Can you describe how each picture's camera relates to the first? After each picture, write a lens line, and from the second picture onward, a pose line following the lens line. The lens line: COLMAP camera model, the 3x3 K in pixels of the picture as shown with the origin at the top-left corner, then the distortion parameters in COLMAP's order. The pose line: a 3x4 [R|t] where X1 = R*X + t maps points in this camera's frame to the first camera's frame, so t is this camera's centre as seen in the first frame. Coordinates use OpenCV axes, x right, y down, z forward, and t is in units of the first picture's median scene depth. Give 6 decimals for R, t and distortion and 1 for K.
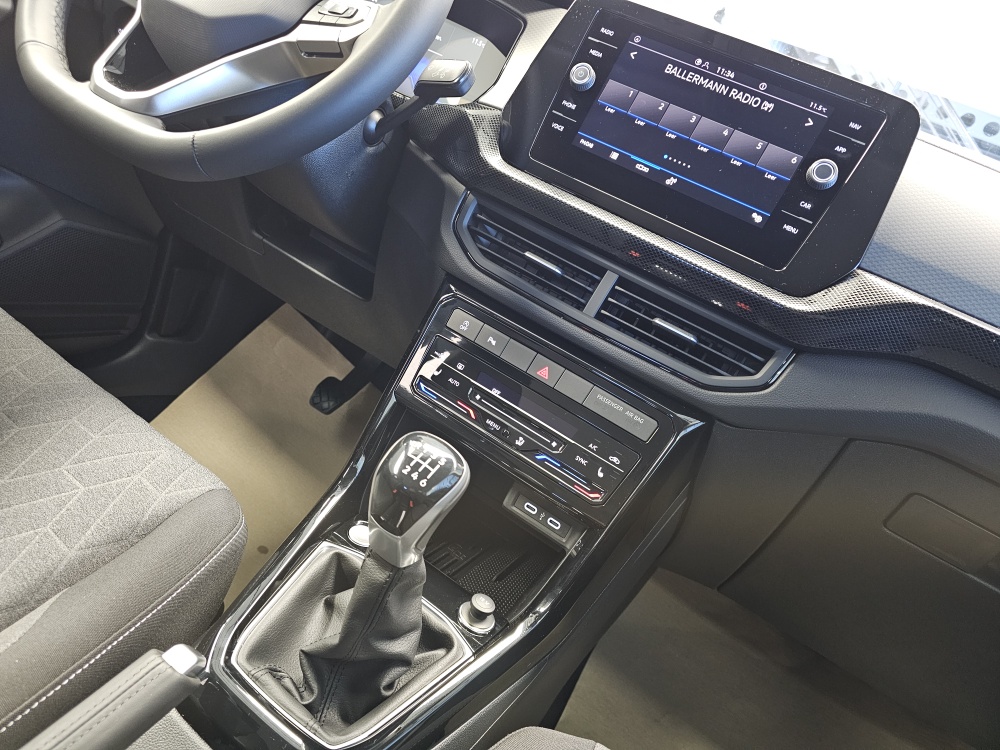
lens RADIAL K [[679.7, 0, 491.1], [0, 679.7, 367.8], [0, 0, 1]] dist [0.063852, -0.062283]
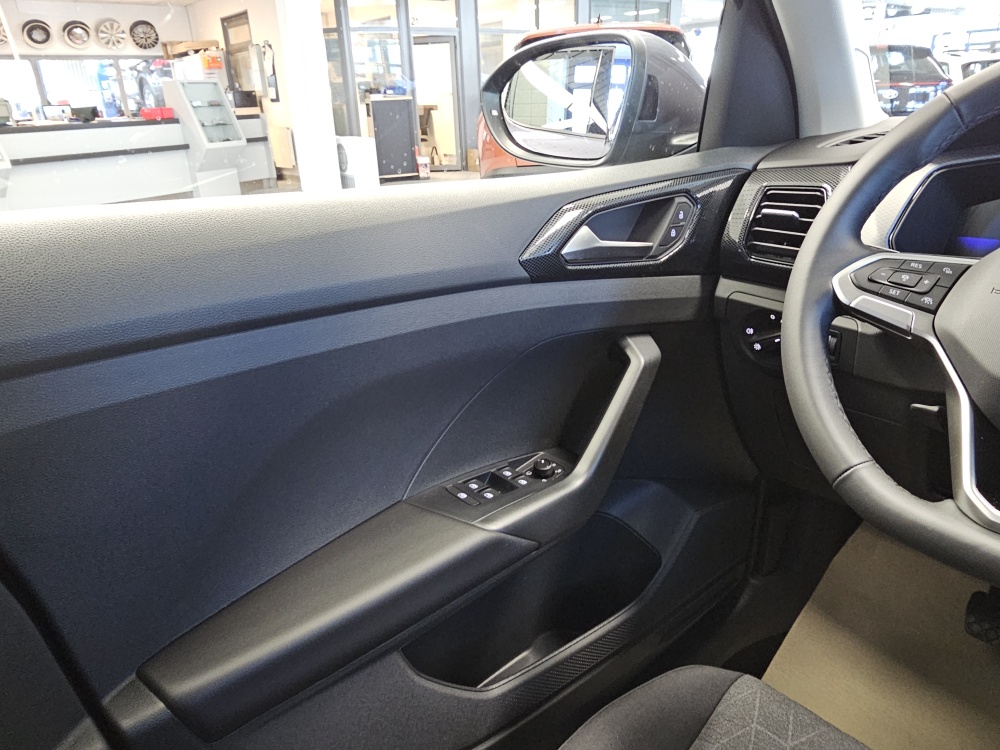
lens RADIAL K [[695.4, 0, 490.6], [0, 695.4, 371.7], [0, 0, 1]] dist [-0.023585, 0.018747]
pose [[0.859887, -0.262895, -0.437586, -0.633946], [0.234565, 0.964824, -0.118715, -0.575596], [0.453403, -0.000561, 0.891306, 0.007298]]
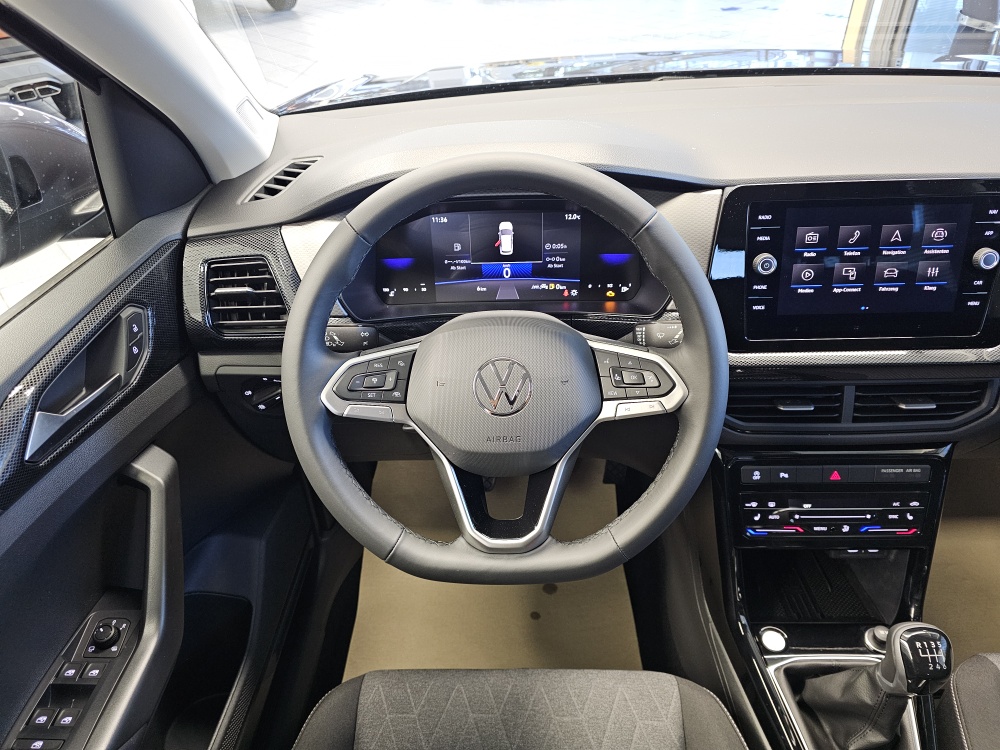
lens RADIAL K [[679.7, 0, 502.4], [0, 679.7, 374.4], [0, 0, 1]] dist [0.063852, -0.062283]
pose [[0.812643, -0.573406, 0.104000, -0.474904], [0.506007, 0.782811, 0.362166, -0.964511], [-0.289081, -0.241687, 0.926294, 0.012653]]
